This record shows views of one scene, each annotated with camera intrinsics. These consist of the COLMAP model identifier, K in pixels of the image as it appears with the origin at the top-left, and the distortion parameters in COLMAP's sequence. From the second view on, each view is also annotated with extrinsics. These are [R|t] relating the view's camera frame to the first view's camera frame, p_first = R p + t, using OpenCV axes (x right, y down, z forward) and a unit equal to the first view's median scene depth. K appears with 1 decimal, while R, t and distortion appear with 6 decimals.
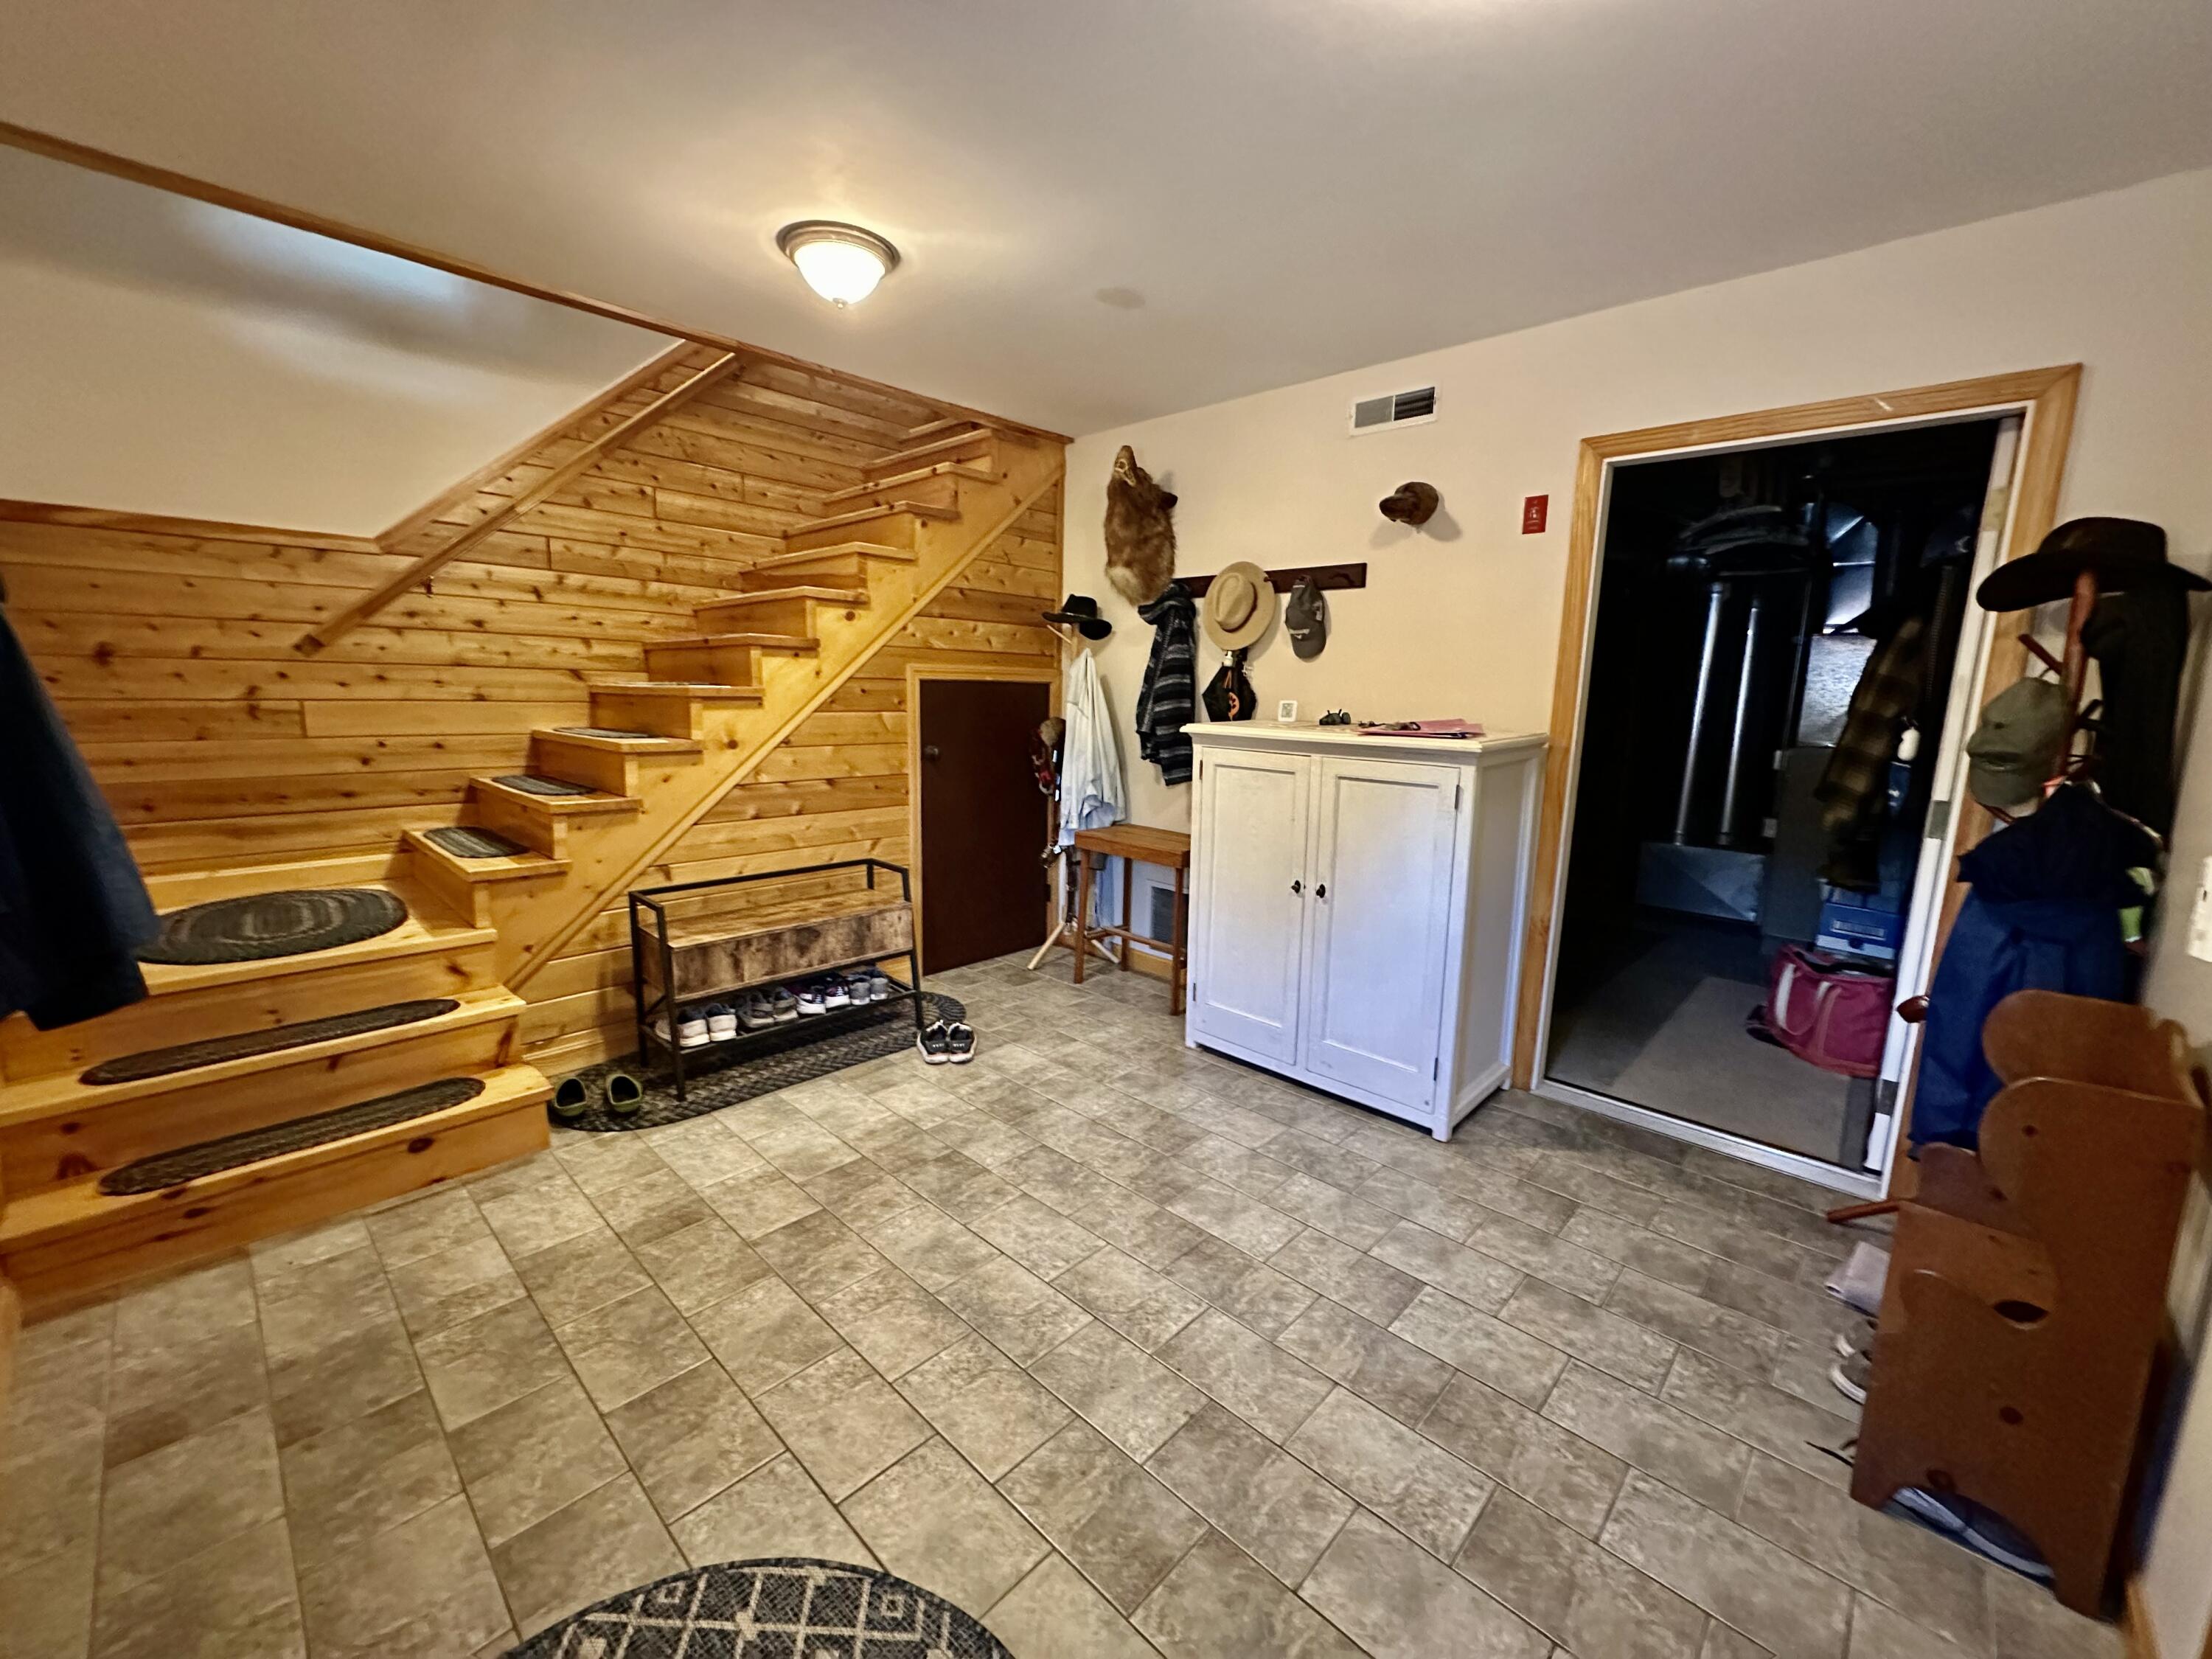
lens RADIAL K [[885.3, 0, 1106.4], [0, 885.3, 830.0], [0, 0, 1]] dist [-0.003649, 0.000936]
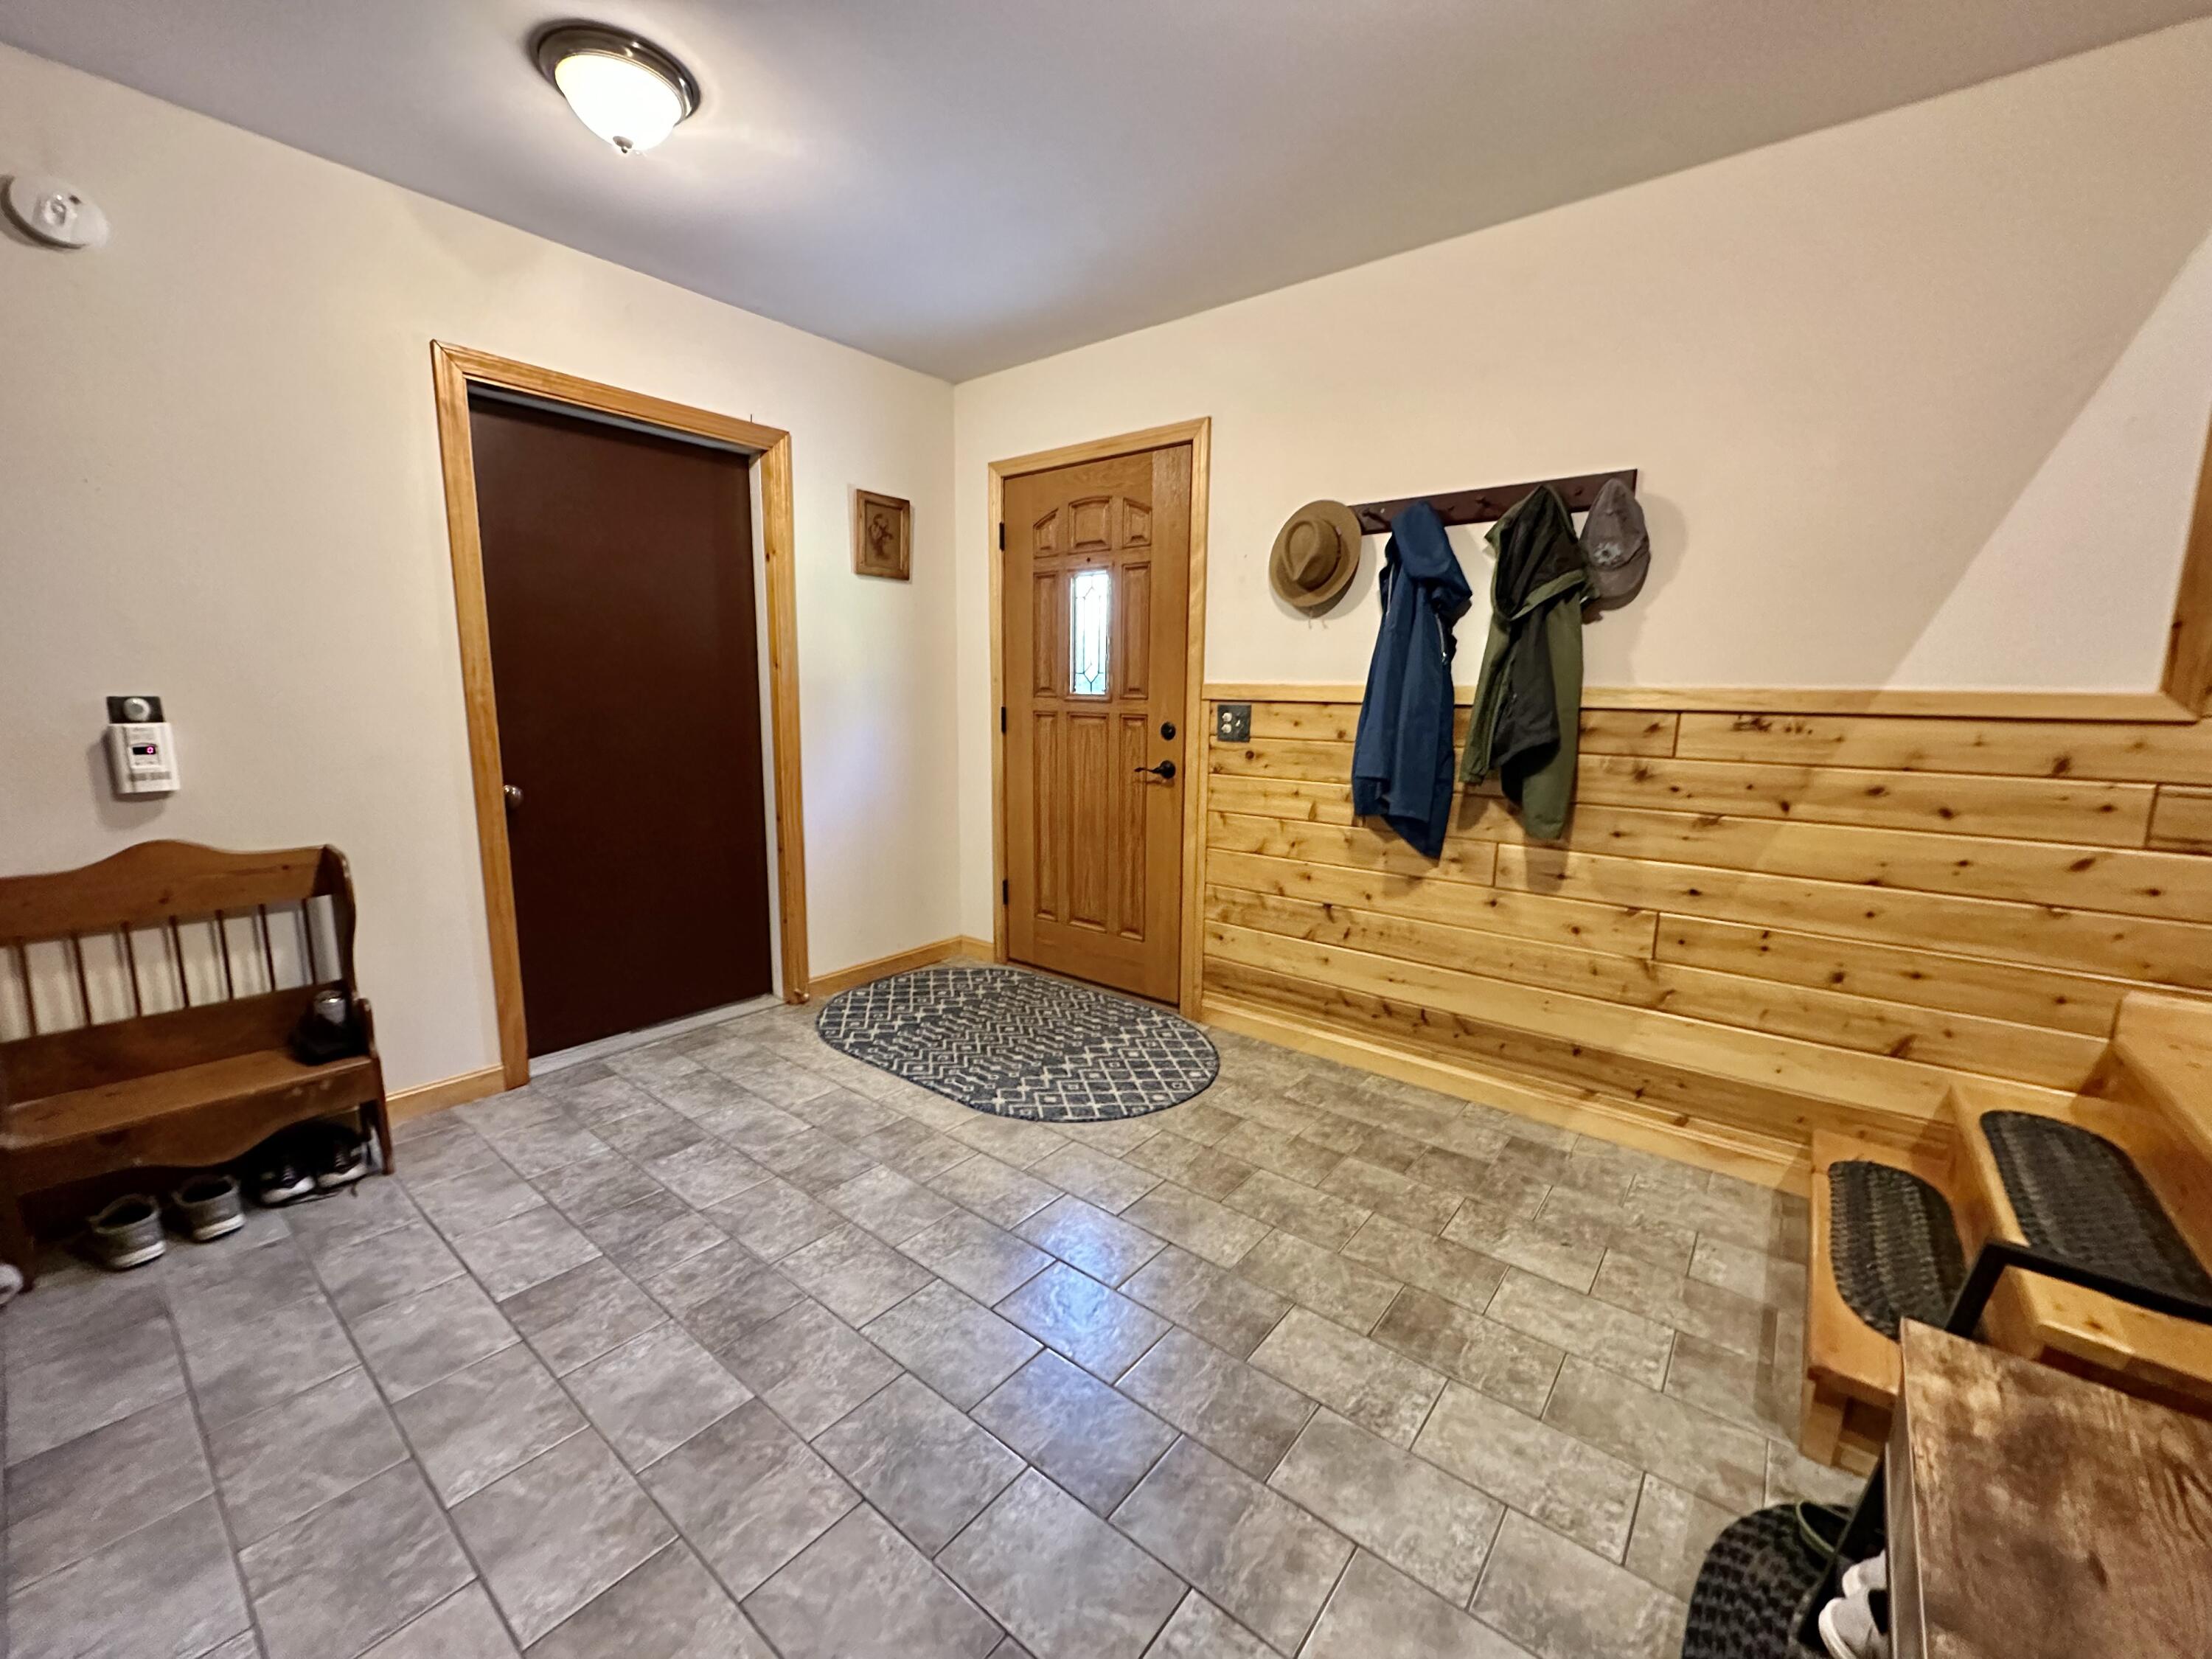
lens RADIAL K [[885.3, 0, 1107.8], [0, 885.3, 826.7], [0, 0, 1]] dist [-0.003649, 0.000936]
pose [[-0.995787, -0.024444, -0.088383, -0.153102], [-0.050768, 0.949587, 0.309366, -0.237513], [0.076365, 0.312550, -0.946827, 1.780575]]
